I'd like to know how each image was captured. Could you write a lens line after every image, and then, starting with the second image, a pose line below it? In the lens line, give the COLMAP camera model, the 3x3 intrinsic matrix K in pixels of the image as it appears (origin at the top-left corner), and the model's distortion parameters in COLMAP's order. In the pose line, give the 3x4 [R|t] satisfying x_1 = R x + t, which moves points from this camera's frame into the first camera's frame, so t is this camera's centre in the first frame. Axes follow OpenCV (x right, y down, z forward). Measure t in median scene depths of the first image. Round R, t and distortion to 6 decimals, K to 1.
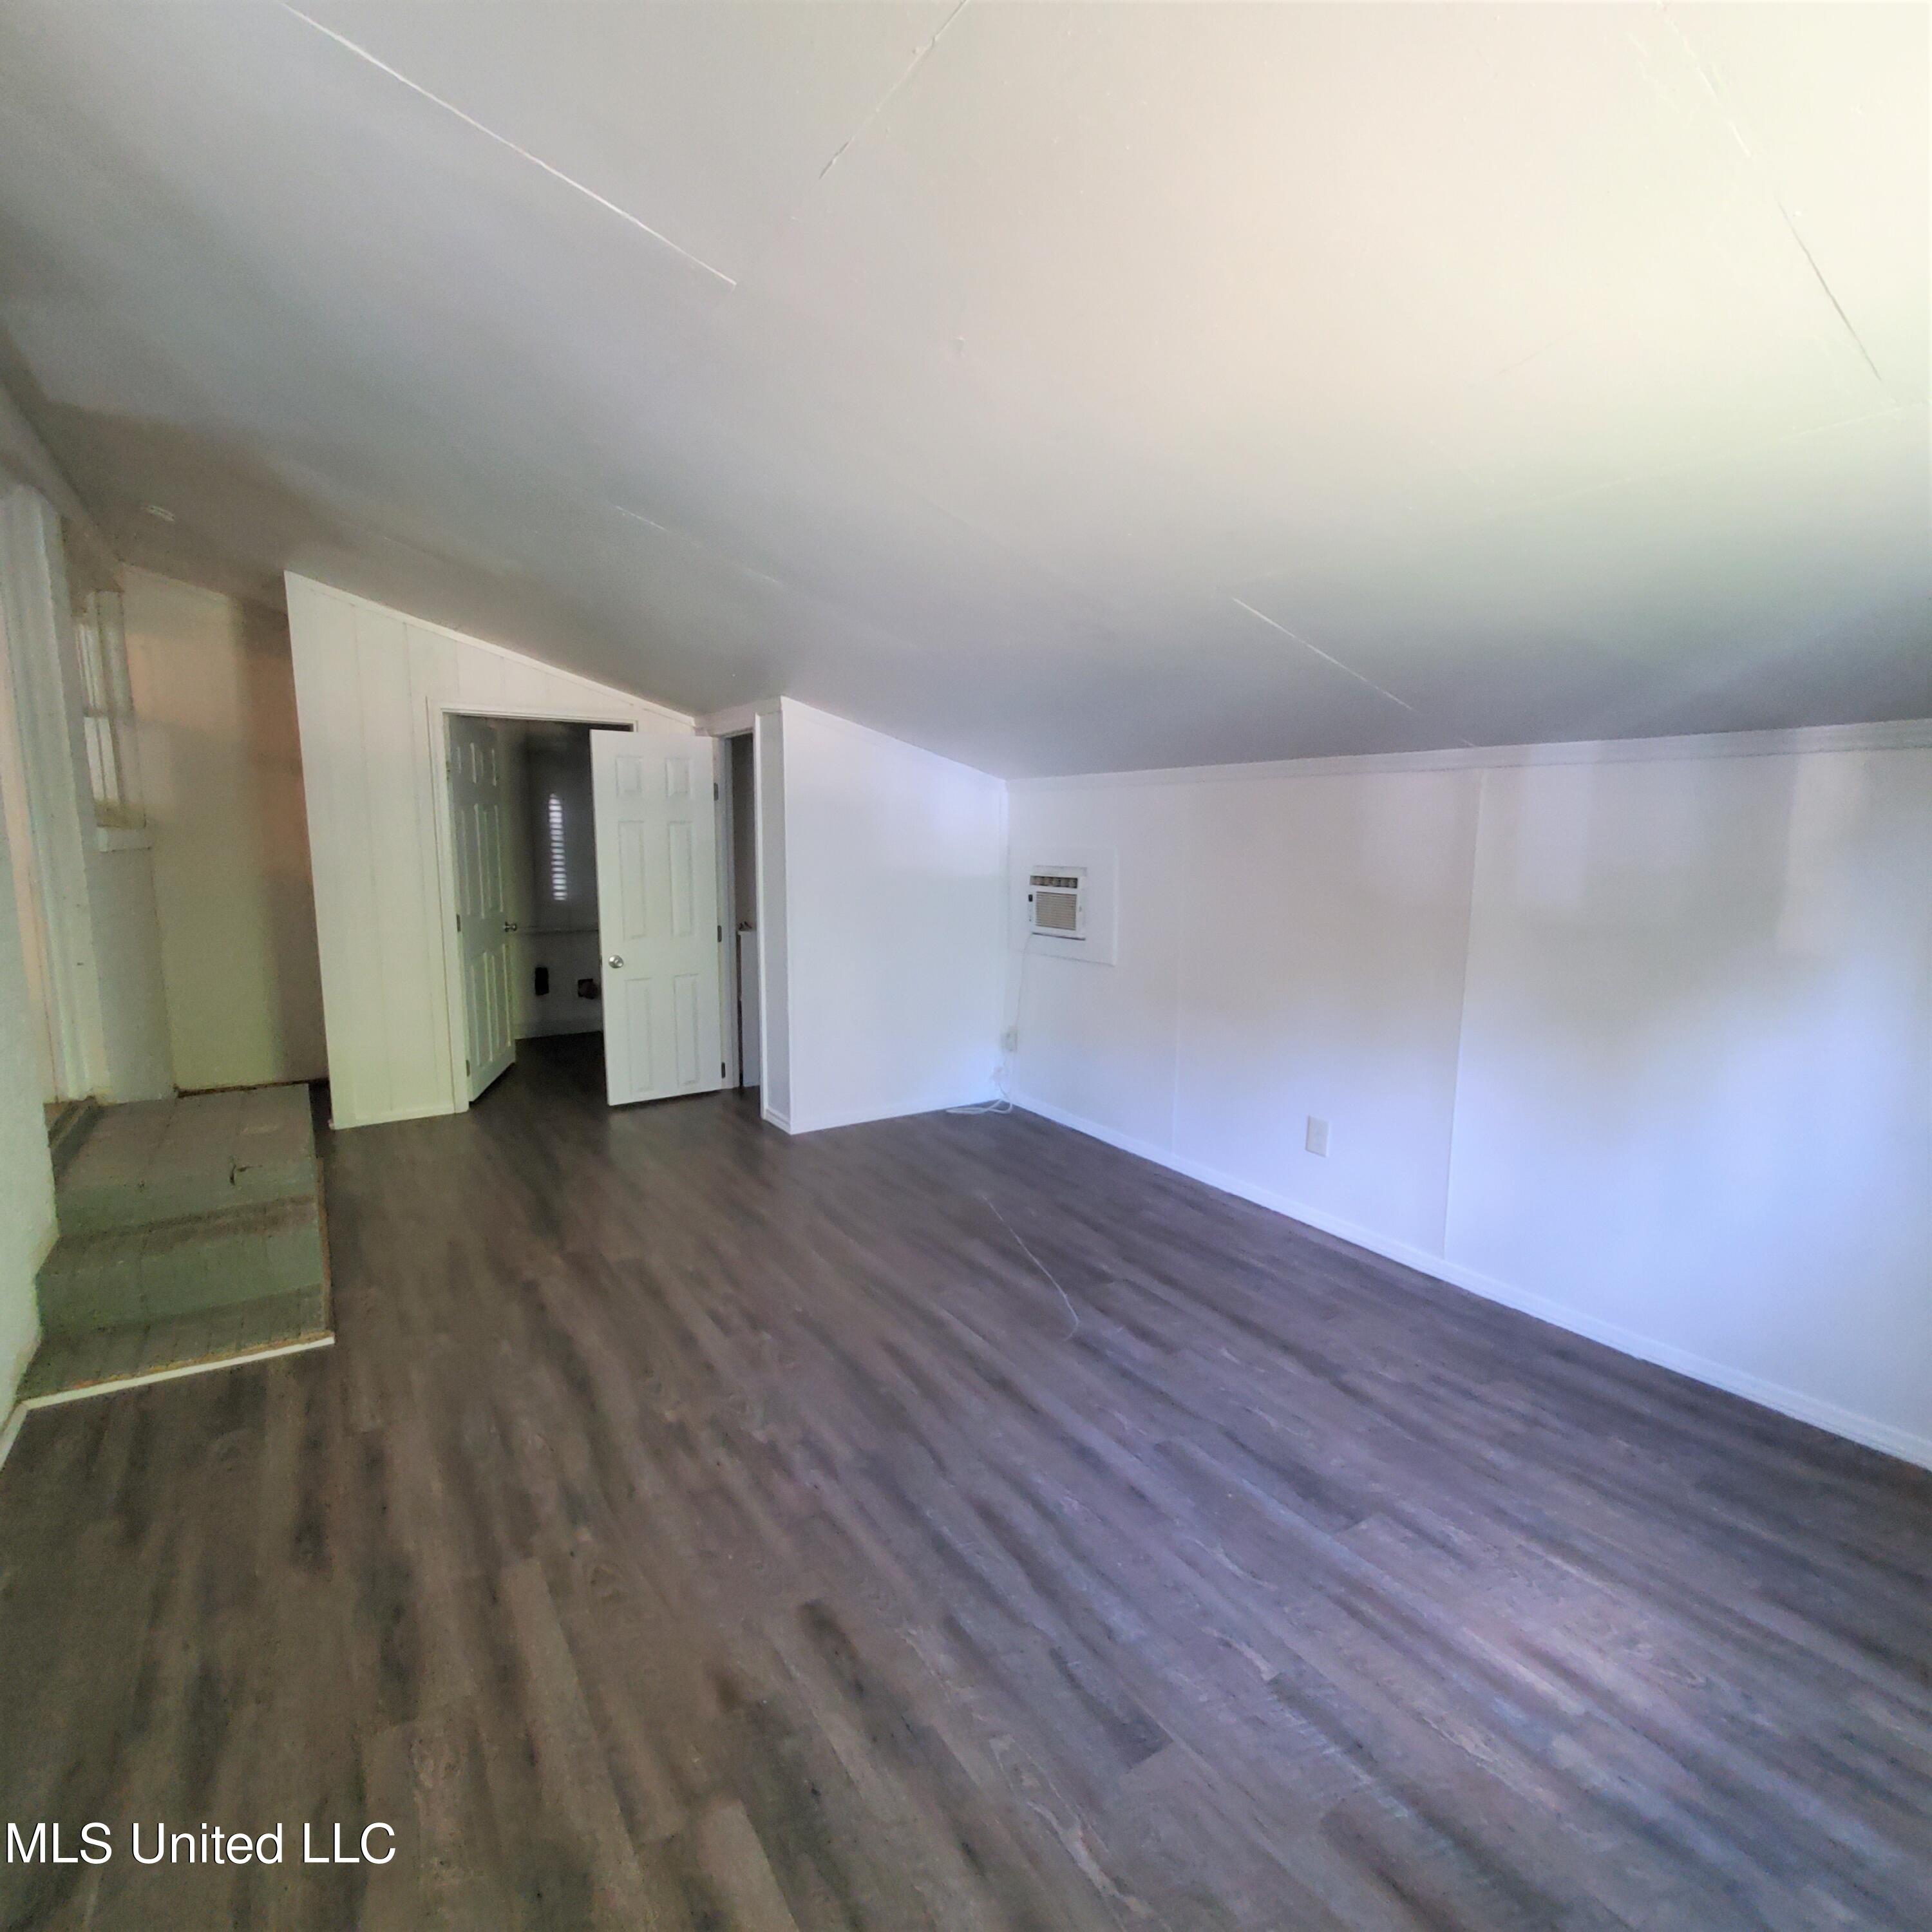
lens RADIAL K [[1009.6, 0, 952.2], [0, 1009.6, 982.7], [0, 0, 1]] dist [-0.011252, 0.009815]
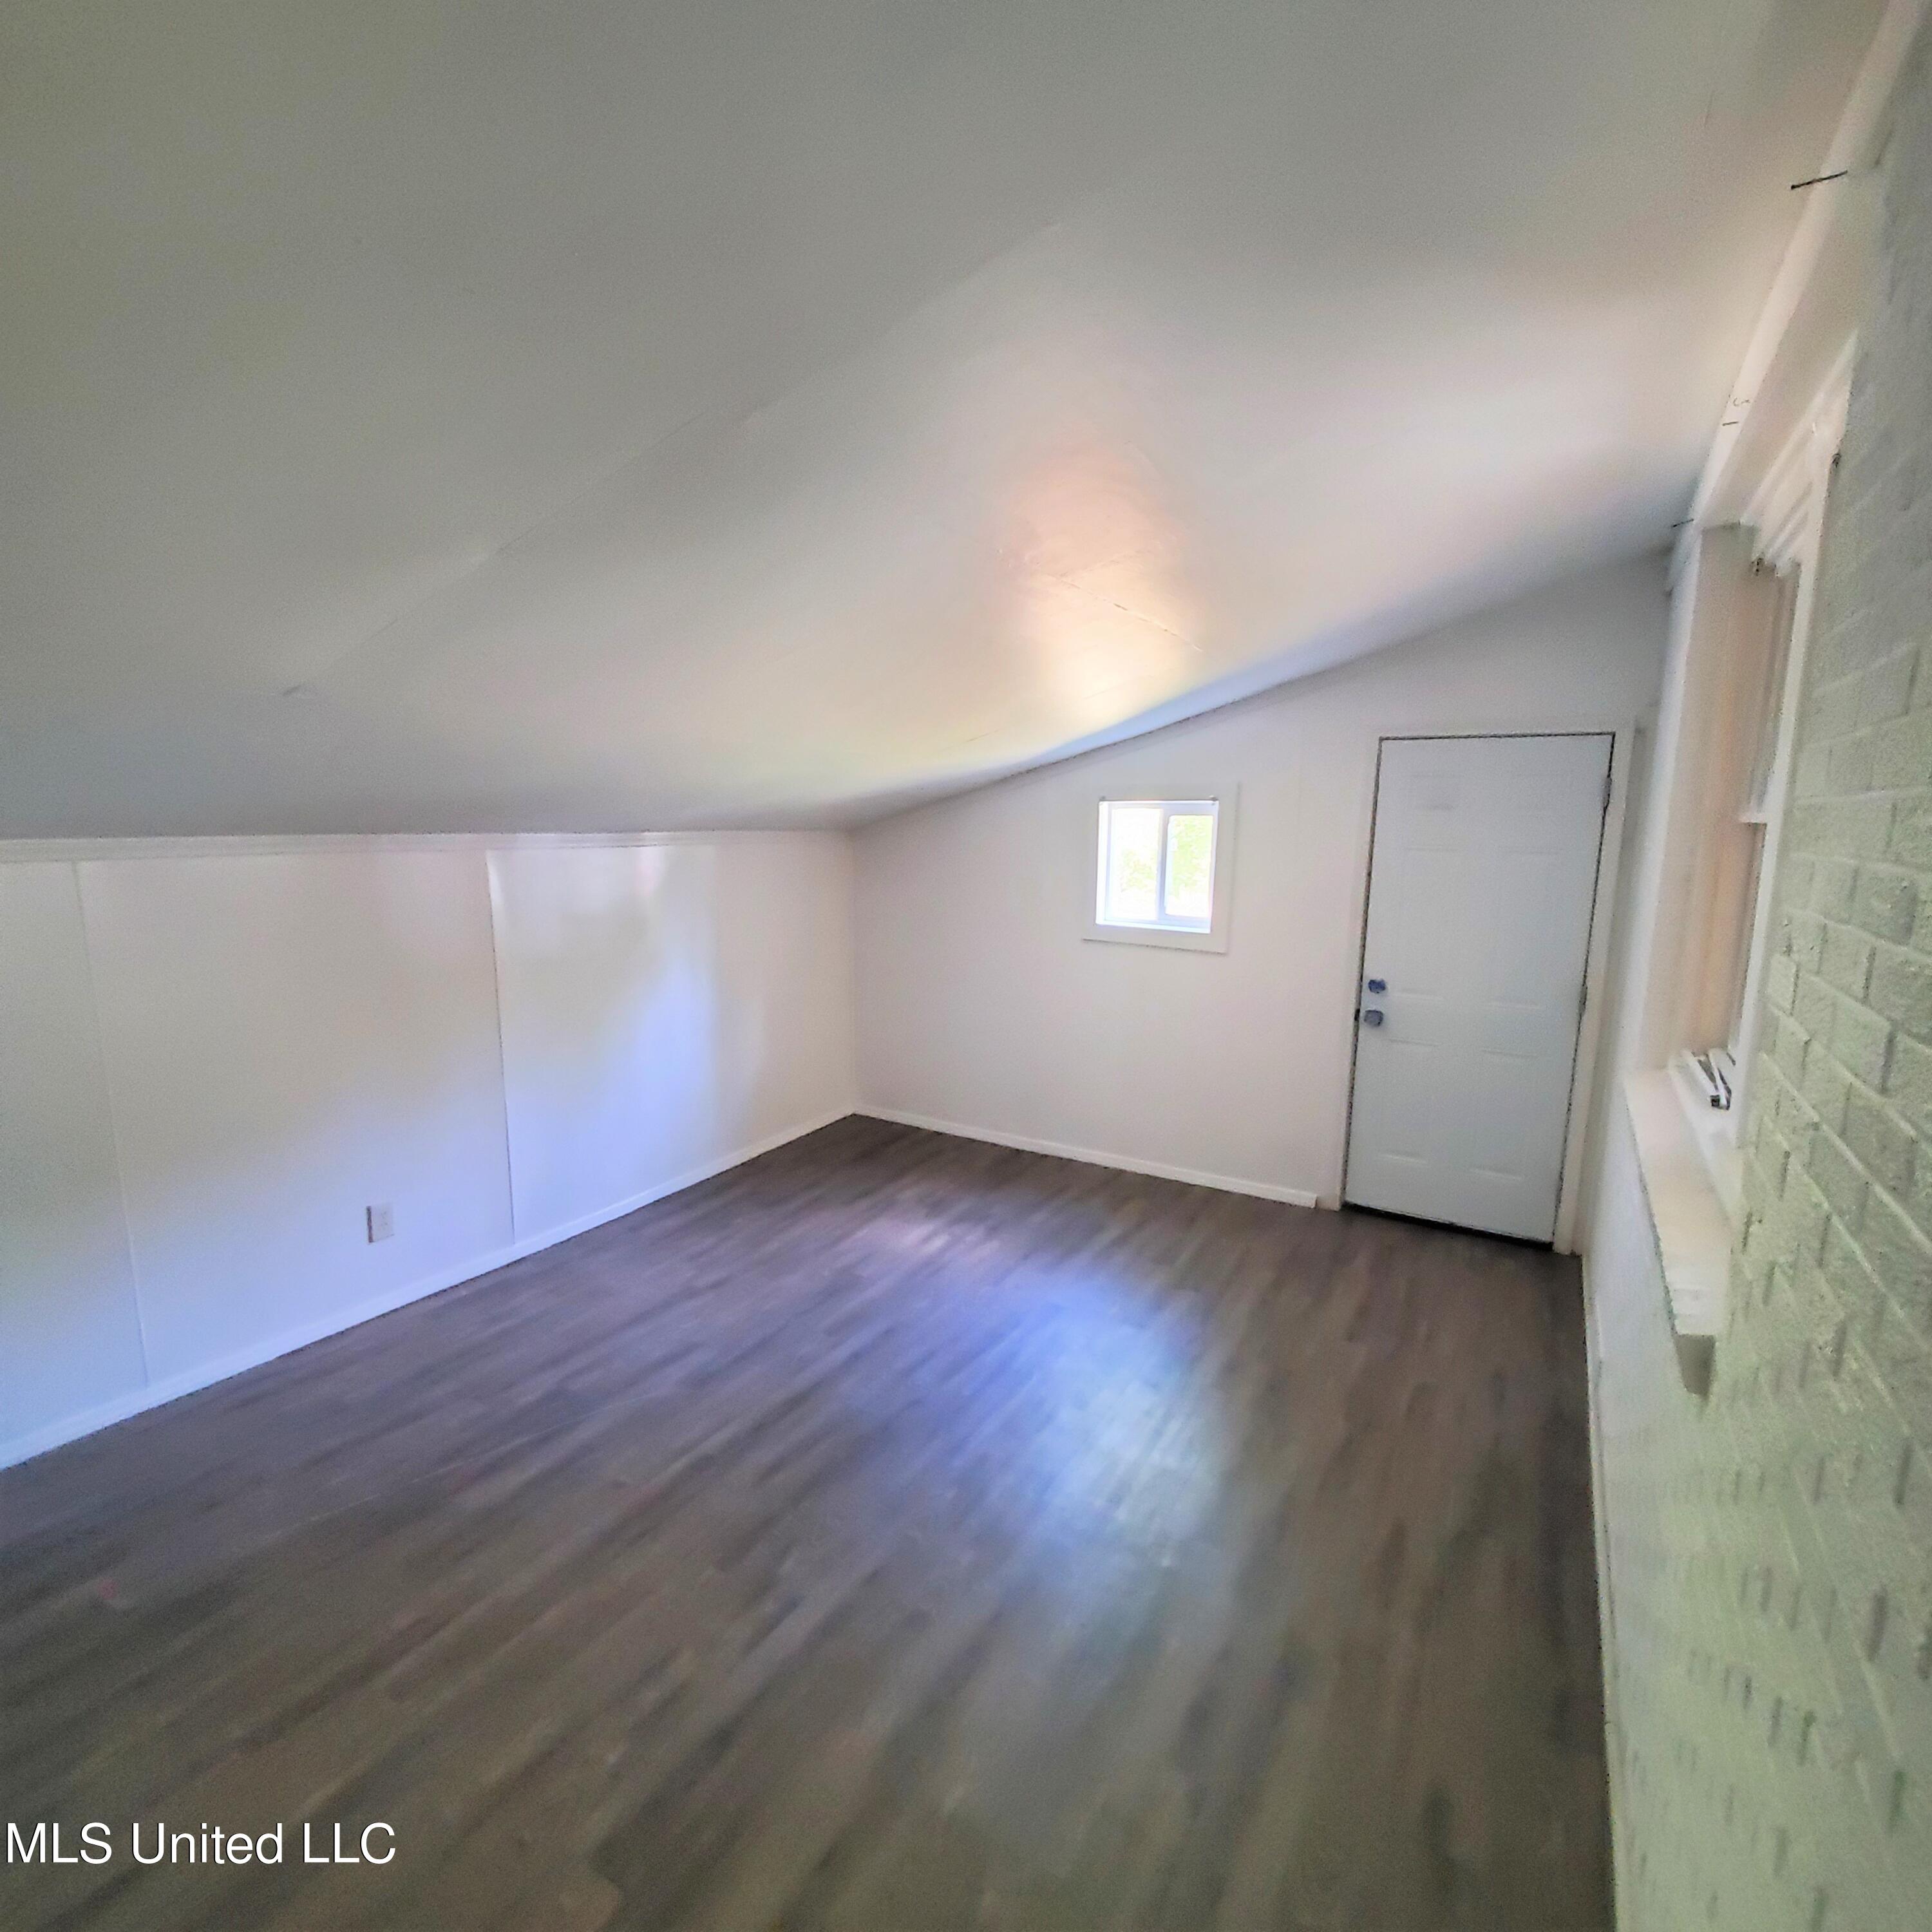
lens RADIAL K [[1009.6, 0, 952.2], [0, 1009.6, 982.7], [0, 0, 1]] dist [-0.011252, 0.009815]
pose [[-0.450616, -0.159374, 0.878377, -1.007531], [0.117493, 0.964788, 0.235328, -0.333732], [-0.884952, 0.209246, -0.416023, 1.251518]]
